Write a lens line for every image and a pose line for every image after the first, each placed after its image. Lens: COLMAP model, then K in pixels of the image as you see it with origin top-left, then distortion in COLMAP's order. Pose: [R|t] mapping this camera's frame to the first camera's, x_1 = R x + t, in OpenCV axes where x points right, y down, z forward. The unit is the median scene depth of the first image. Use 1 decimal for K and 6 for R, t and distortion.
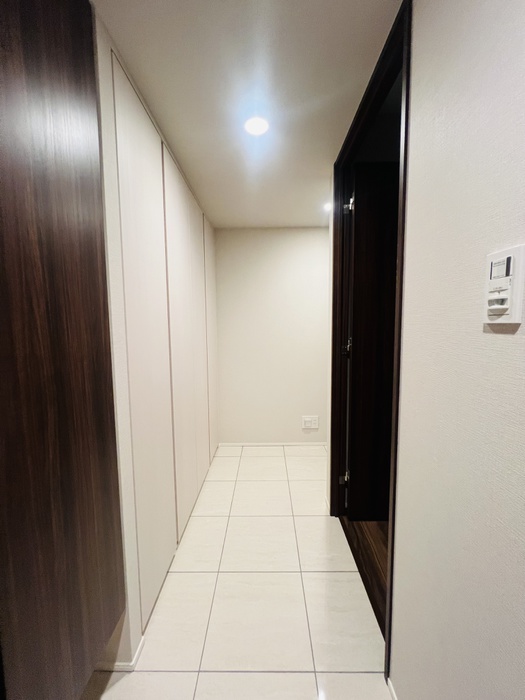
lens RADIAL K [[278.0, 0, 262.5], [0, 278.0, 350.0], [0, 0, 1]] dist [-0.007009, 0.000375]
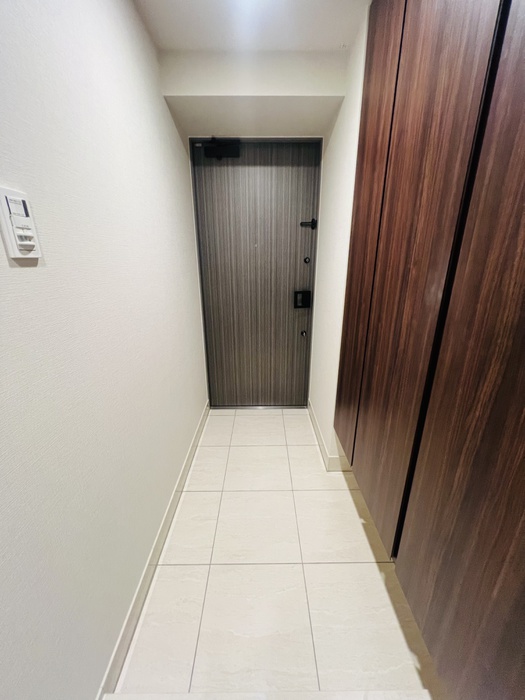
lens RADIAL K [[278.0, 0, 262.5], [0, 278.0, 350.0], [0, 0, 1]] dist [-0.007009, 0.000375]
pose [[-0.999675, 0.017826, -0.018204, -0.095030], [0.009150, 0.918008, 0.396457, -0.163813], [0.023779, 0.396162, -0.917873, 1.917170]]
